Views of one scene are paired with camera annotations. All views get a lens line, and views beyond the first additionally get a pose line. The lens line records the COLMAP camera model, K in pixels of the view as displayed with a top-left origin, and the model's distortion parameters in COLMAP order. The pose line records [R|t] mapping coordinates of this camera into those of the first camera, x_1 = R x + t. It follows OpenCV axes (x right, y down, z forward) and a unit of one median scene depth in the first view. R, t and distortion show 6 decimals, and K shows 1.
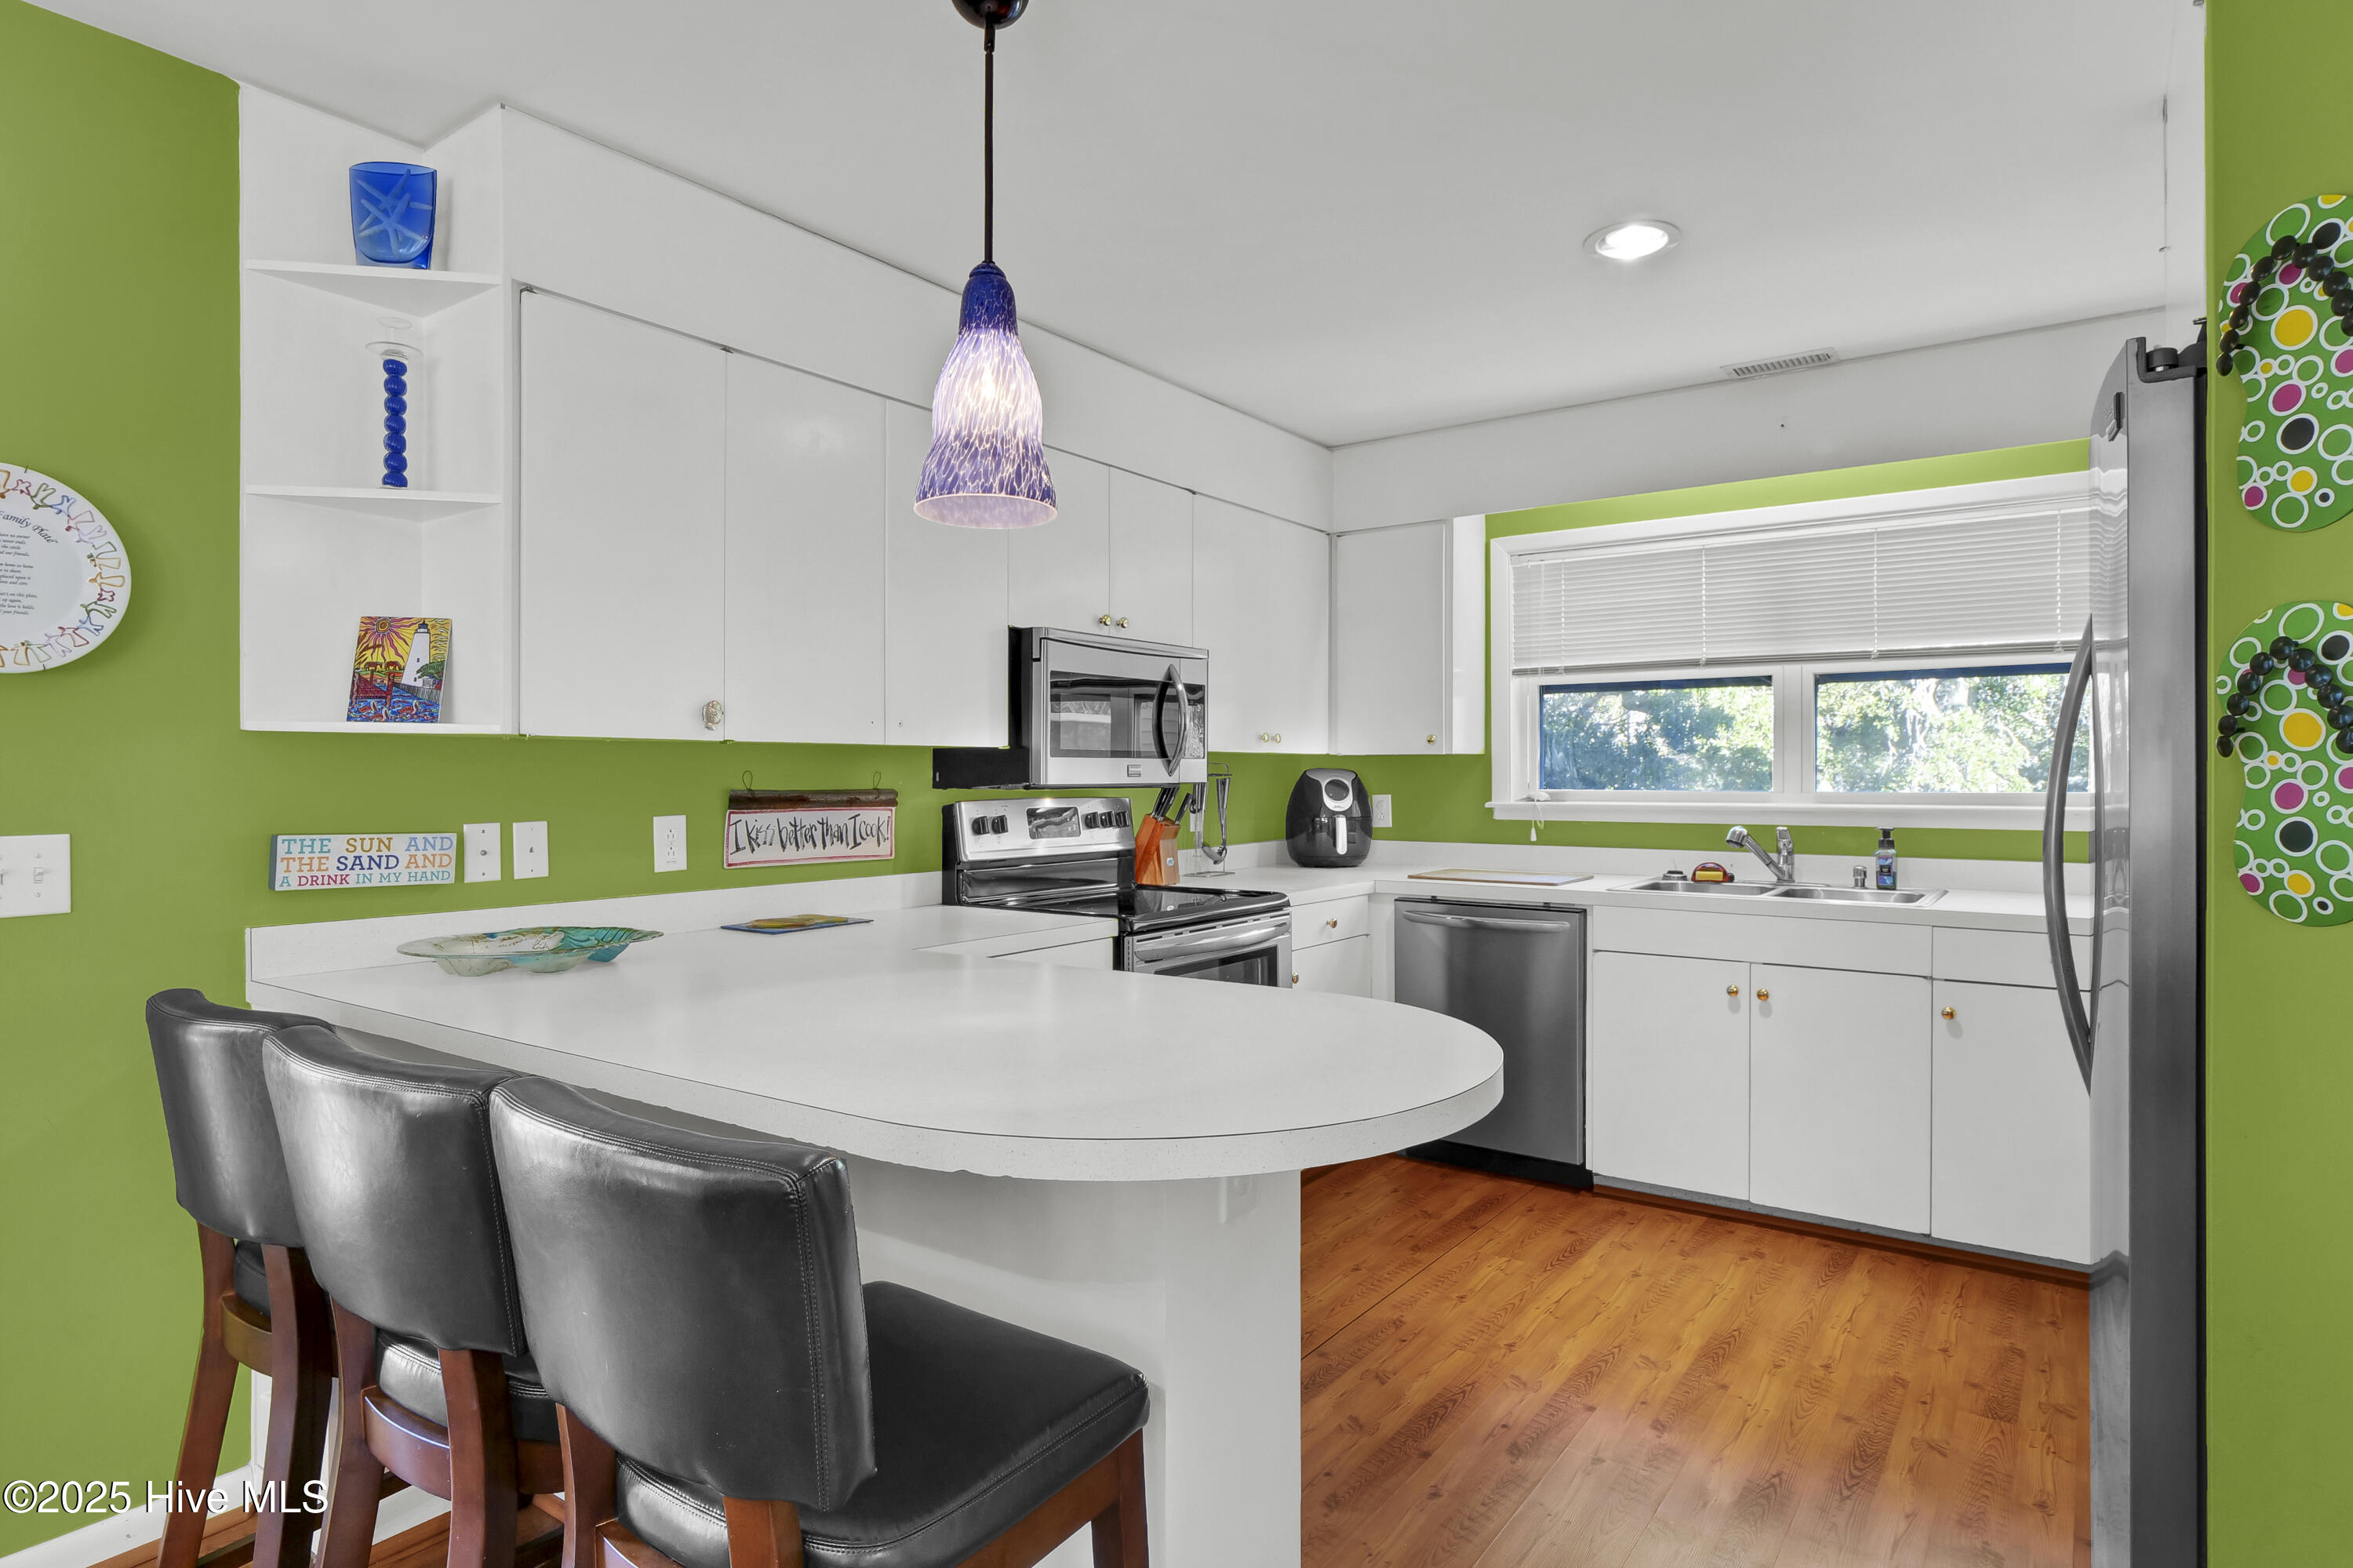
lens RADIAL K [[1282.4, 0, 1184.7], [0, 1282.4, 771.4], [0, 0, 1]] dist [0.005616, -0.000032]
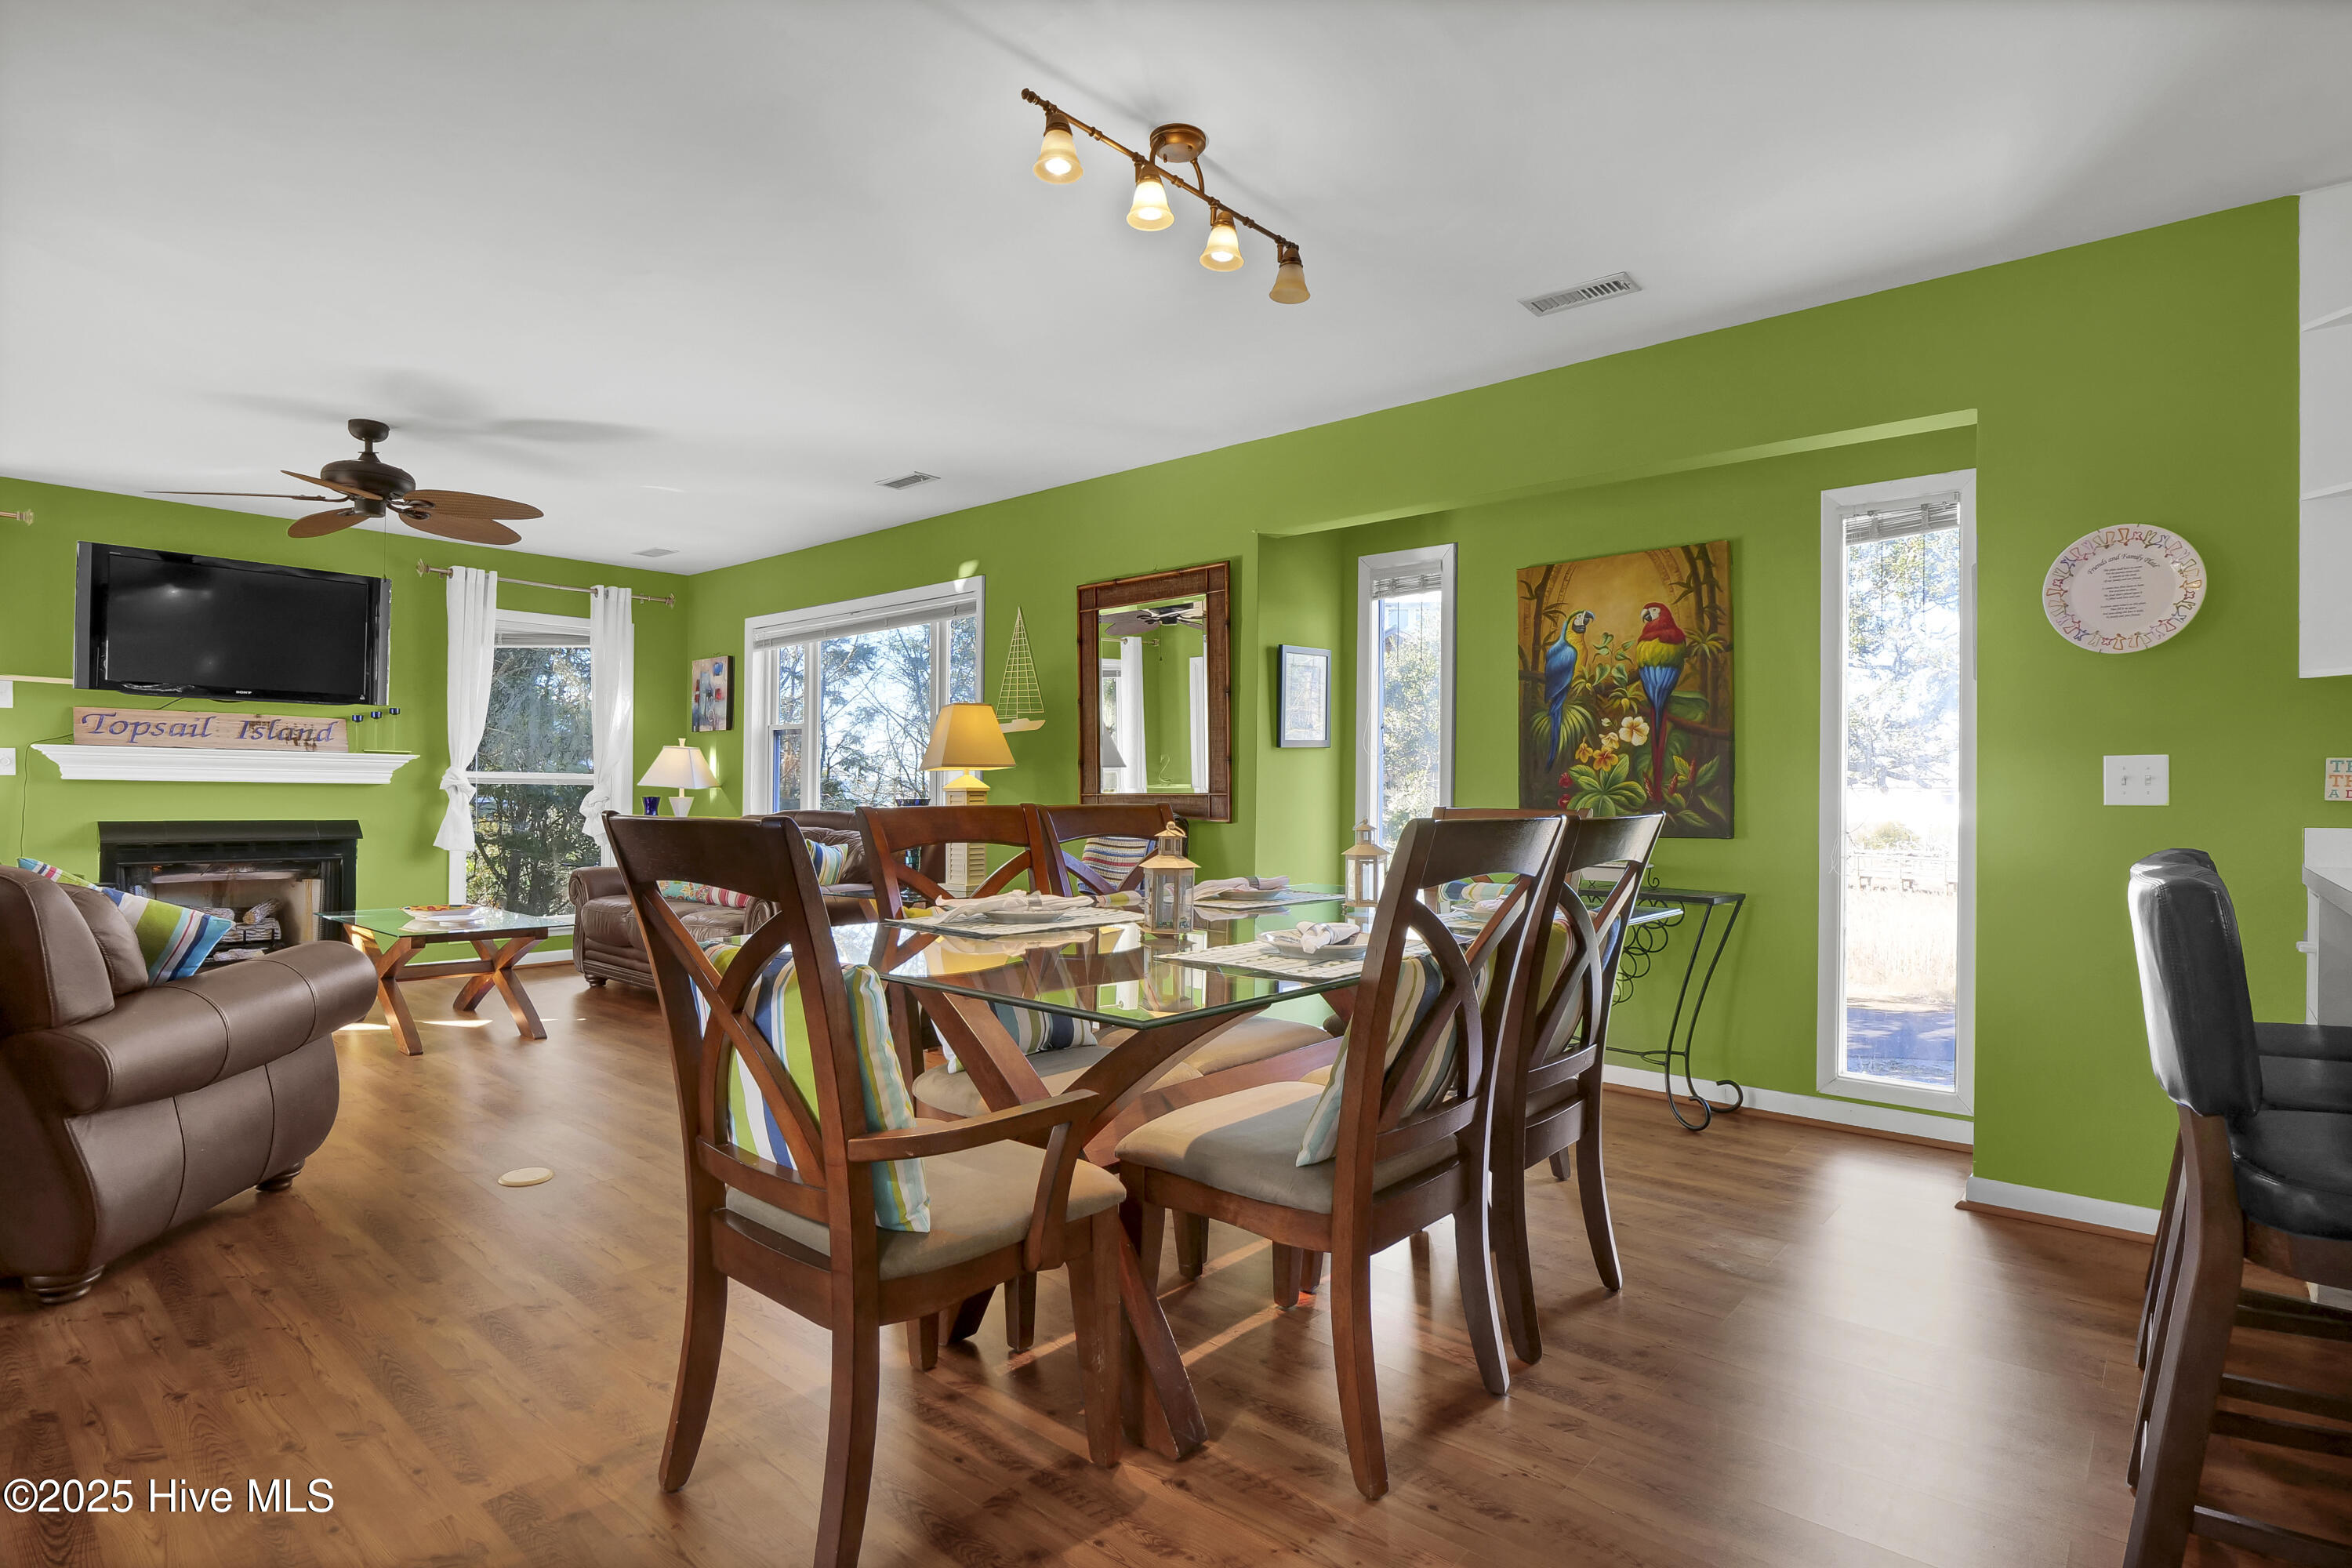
lens RADIAL K [[1172.8, 0, 1169.7], [0, 1172.8, 787.7], [0, 0, 1]] dist [-0.011306, -0.000411]
pose [[-0.095466, 0.000077, -0.995433, 0.387894], [-0.004934, 0.999988, 0.000550, 0.057894], [0.995420, 0.004964, -0.095464, -0.034296]]
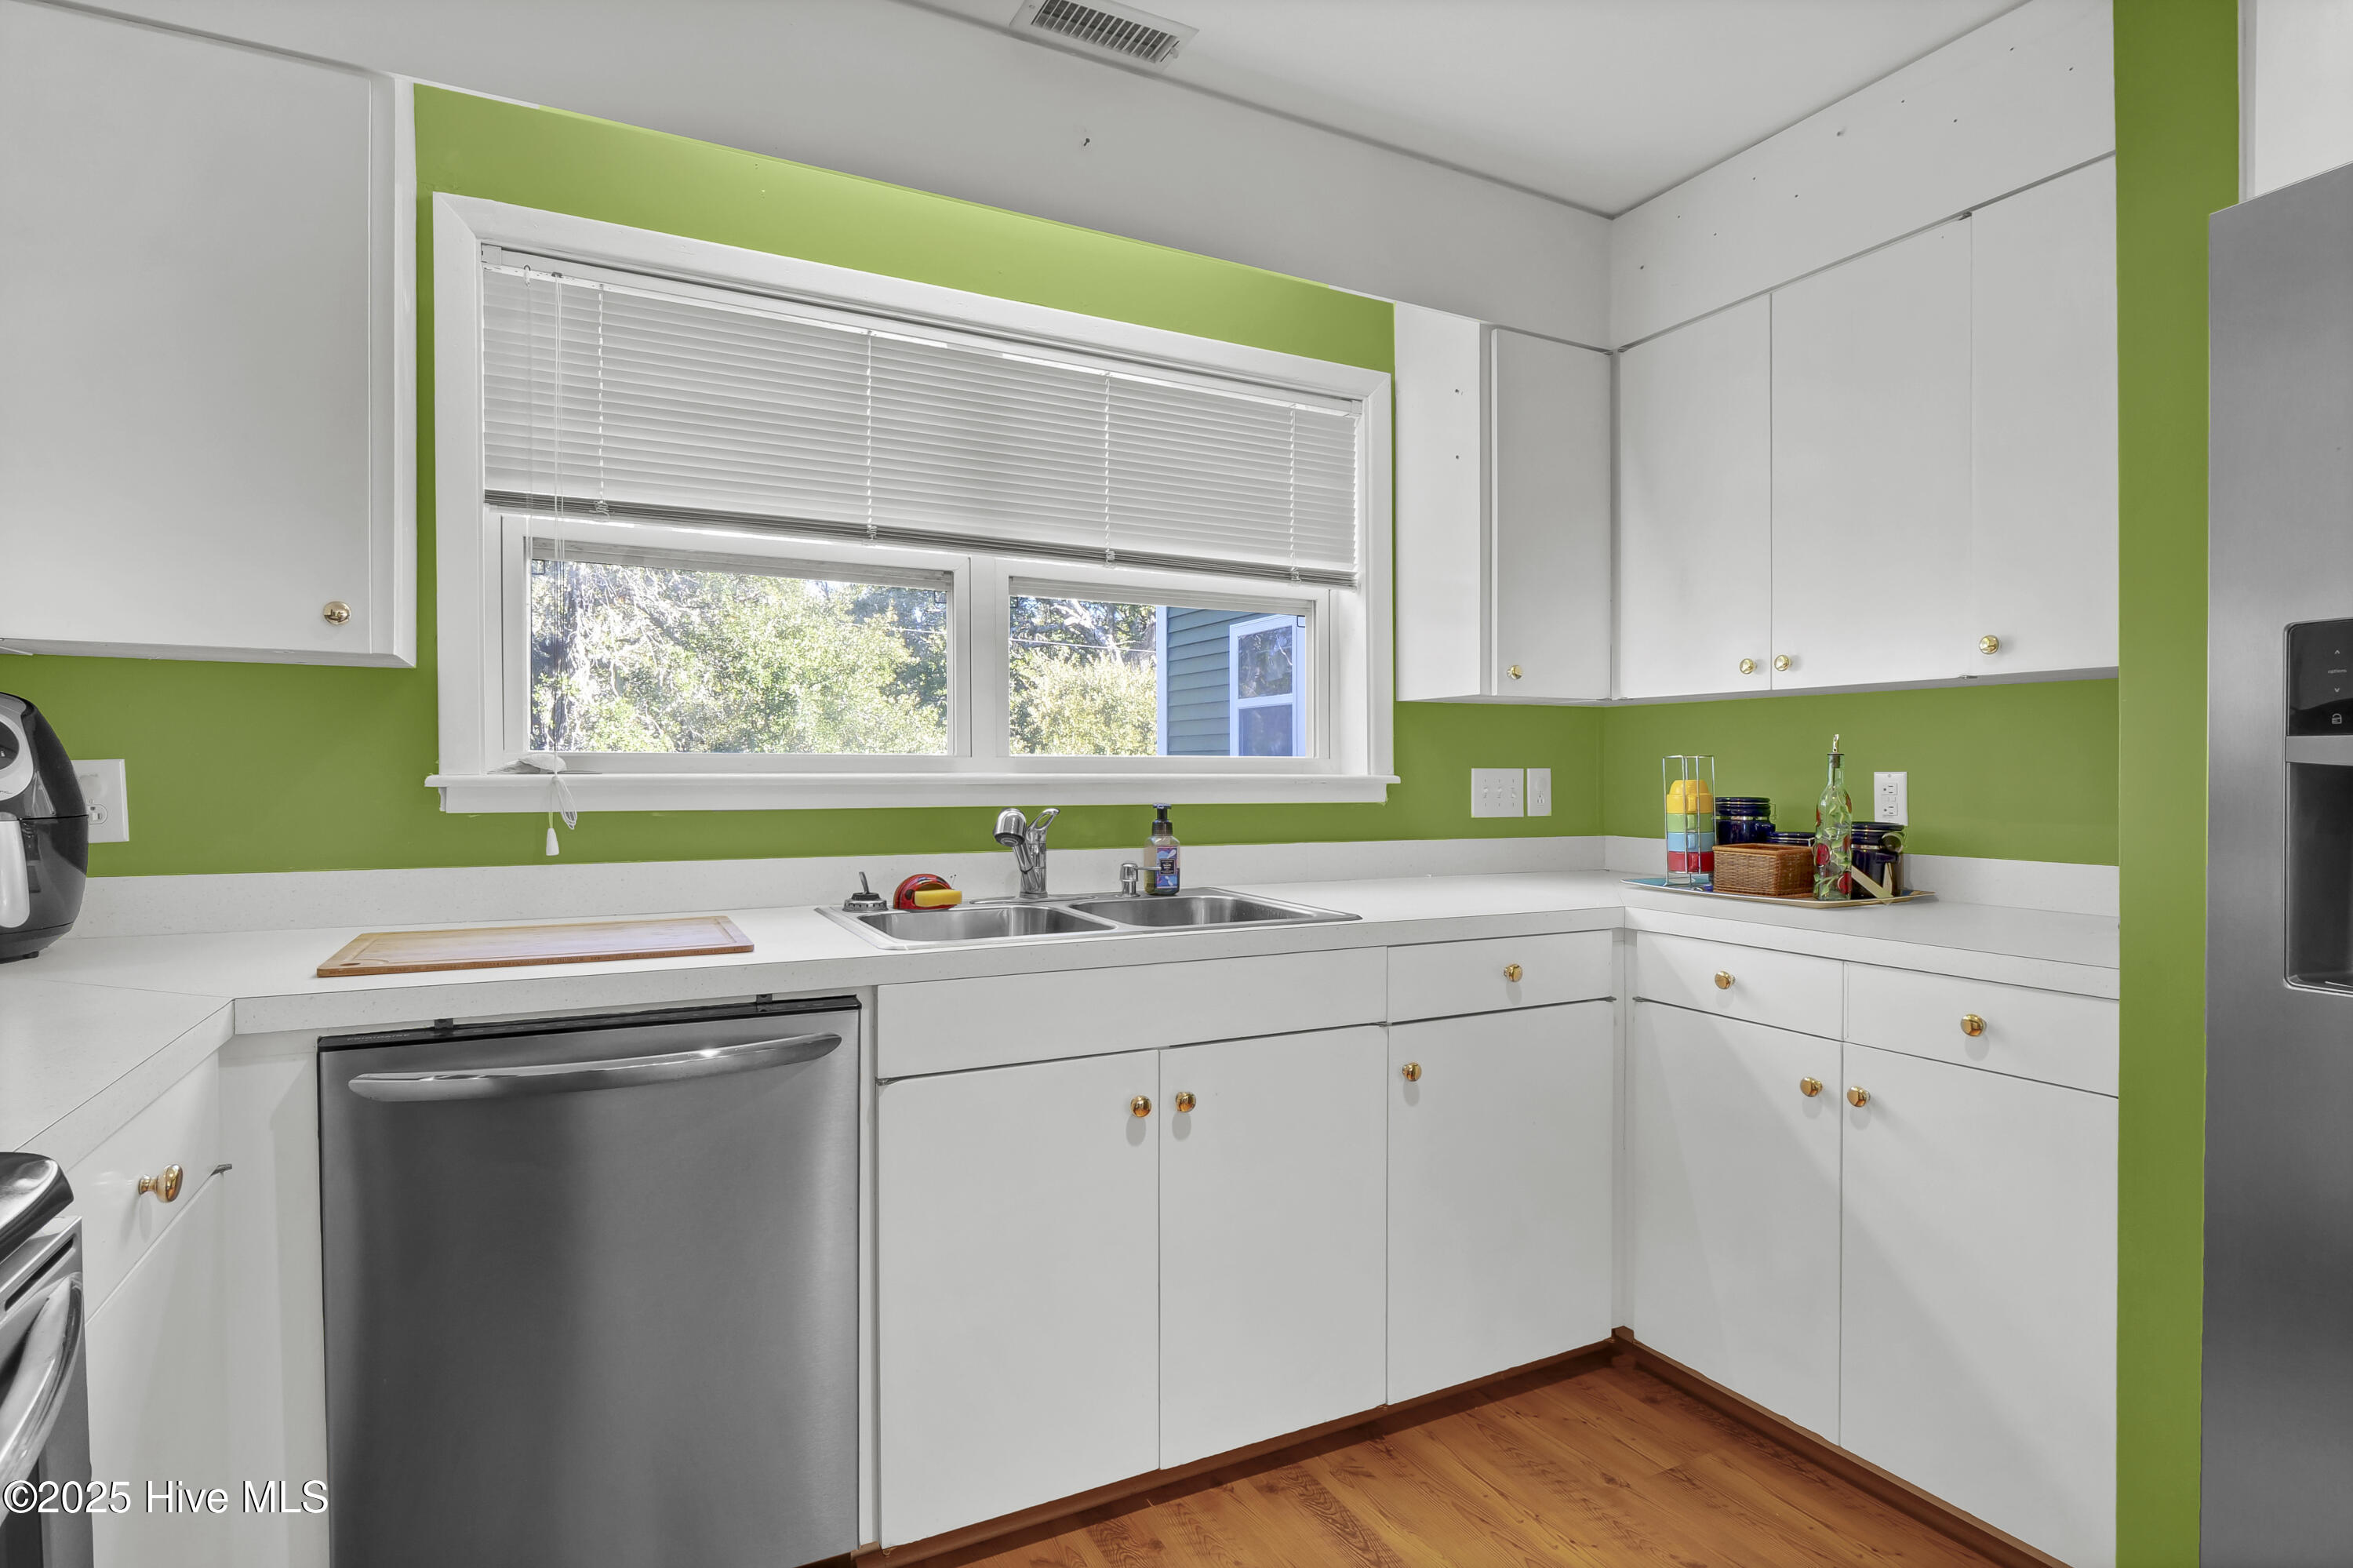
lens RADIAL K [[1173.3, 0, 1140.1], [0, 1173.3, 786.9], [0, 0, 1]] dist [-0.011306, -0.000411]
pose [[0.452302, -0.006788, 0.891839, -0.021464], [-0.004356, 0.999942, 0.009820, 0.032611], [-0.891854, -0.008326, 0.452246, 0.842870]]
